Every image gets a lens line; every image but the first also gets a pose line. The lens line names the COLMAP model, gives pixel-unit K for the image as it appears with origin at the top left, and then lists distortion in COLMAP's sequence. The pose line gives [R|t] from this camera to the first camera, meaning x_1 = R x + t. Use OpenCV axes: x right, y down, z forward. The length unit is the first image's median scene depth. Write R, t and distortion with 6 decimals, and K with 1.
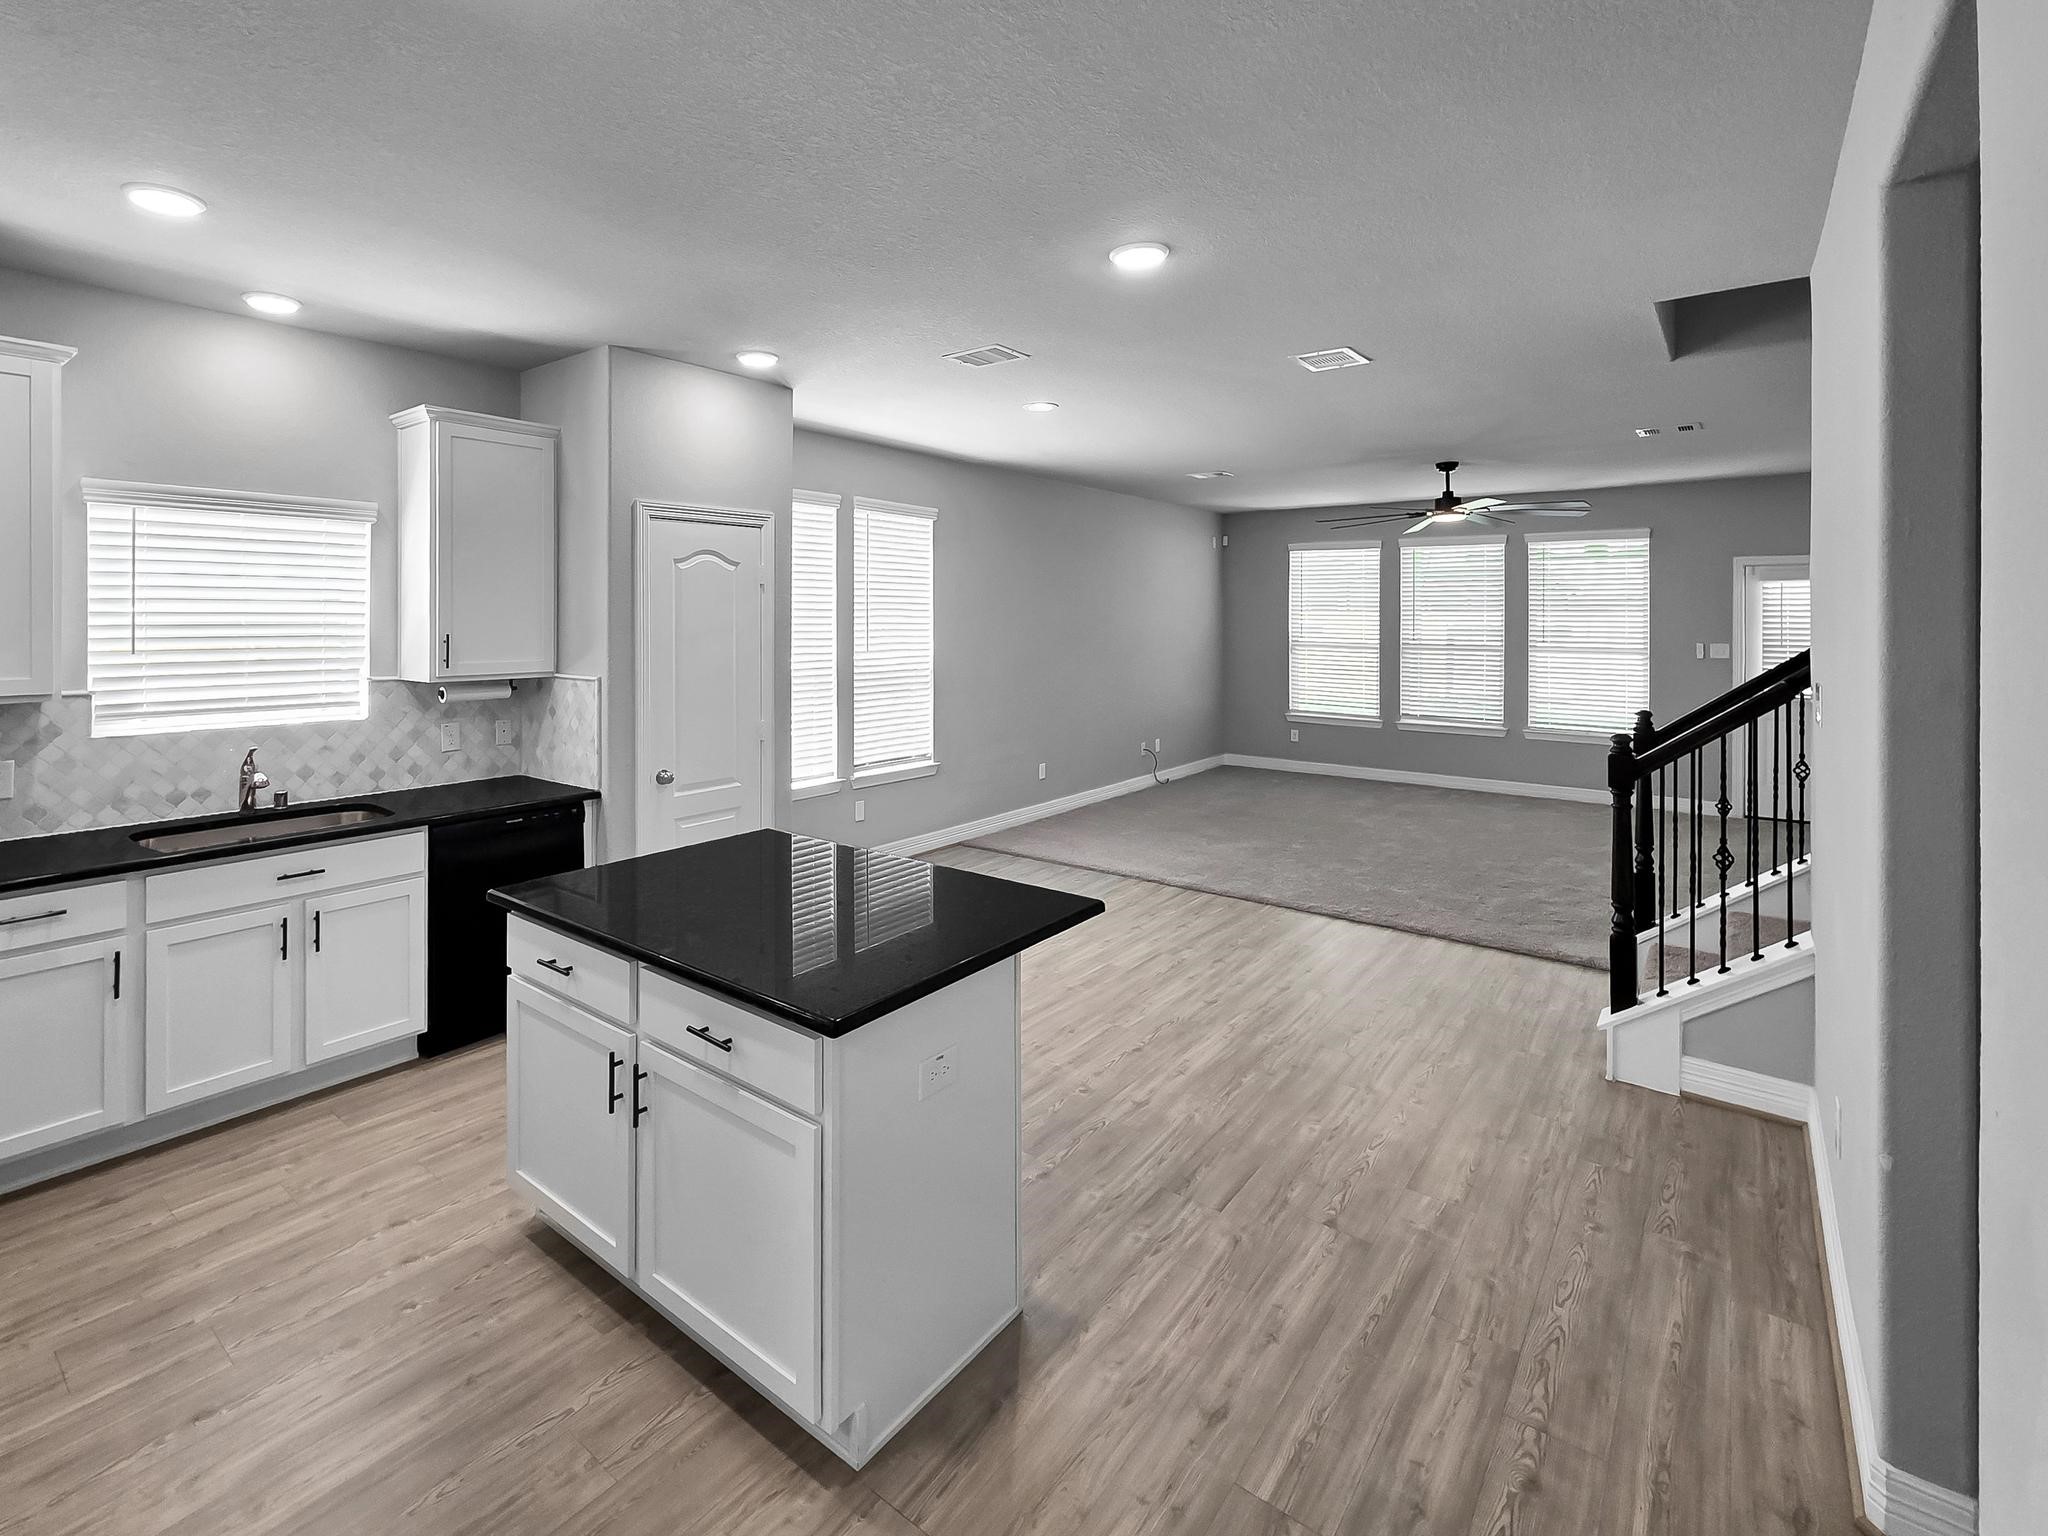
lens RADIAL K [[957.8, 0, 934.9], [0, 957.8, 622.5], [0, 0, 1]] dist [-0.001764, 0.000119]
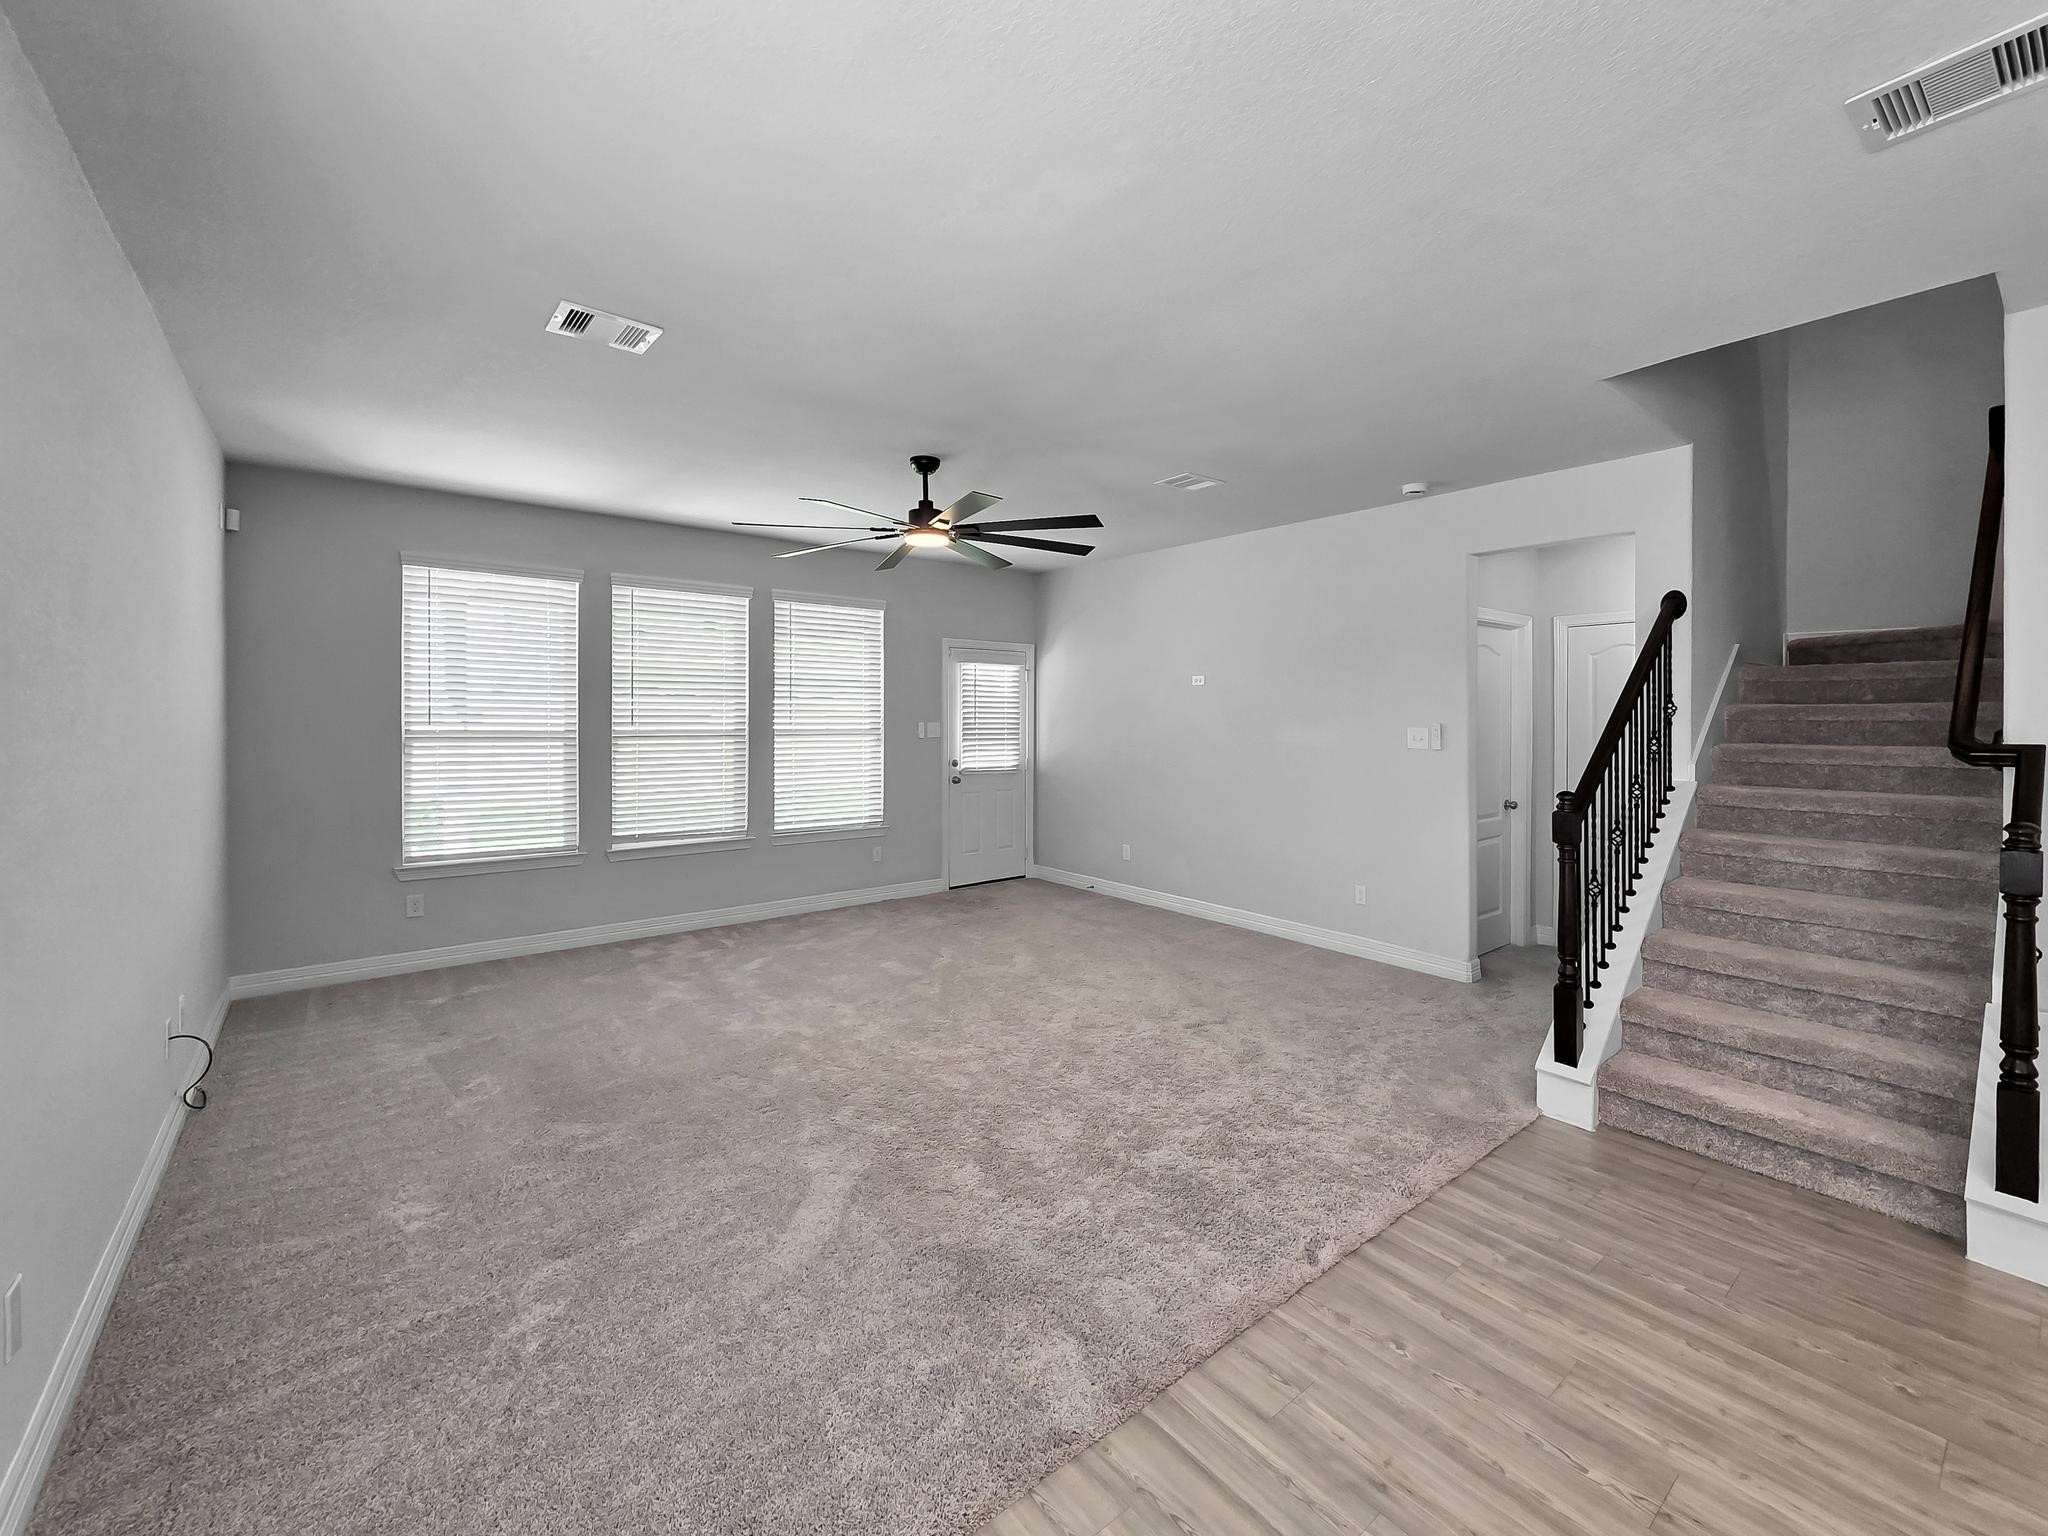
lens RADIAL K [[849.8, 0, 1047.4], [0, 849.8, 717.2], [0, 0, 1]] dist [0.002482, 0.000257]
pose [[0.188037, -0.004035, 0.982154, -0.071763], [0.001951, 0.999991, 0.003735, 0.025203], [-0.982160, 0.001214, 0.188043, 1.329829]]
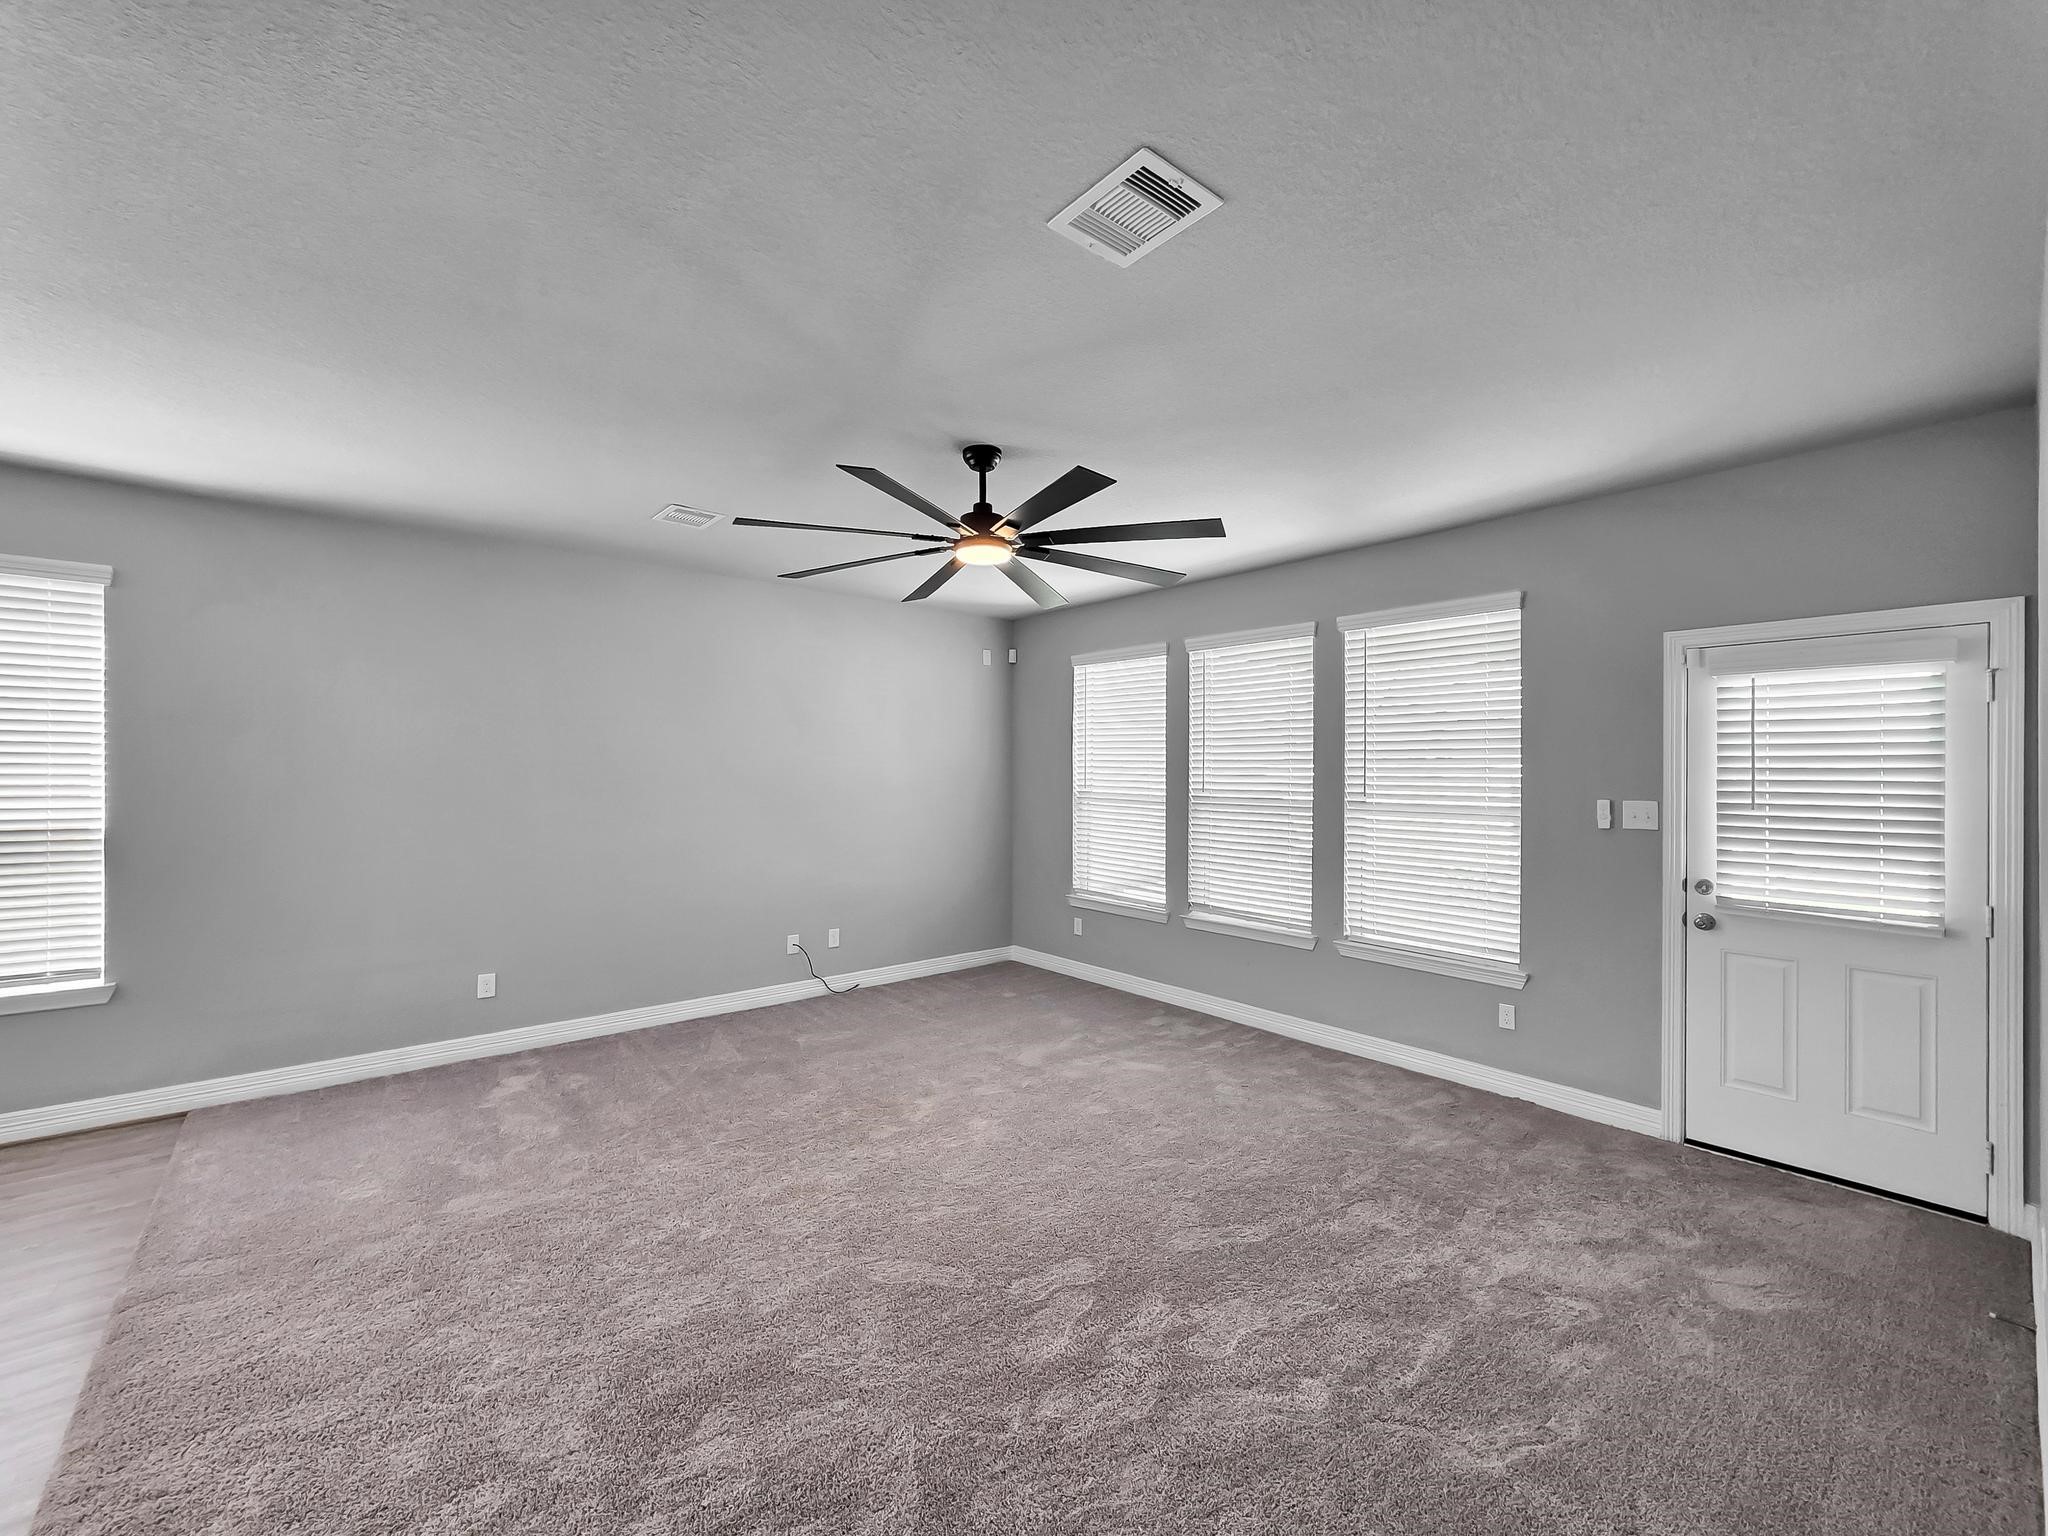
lens RADIAL K [[839.6, 0, 1027.3], [0, 839.6, 770.4], [0, 0, 1]] dist [0.001749, 0.000096]
pose [[0.984521, 0.002498, -0.175248, 1.065705], [-0.004074, 0.999954, -0.008631, 0.020729], [0.175219, 0.009211, 0.984486, 0.913827]]
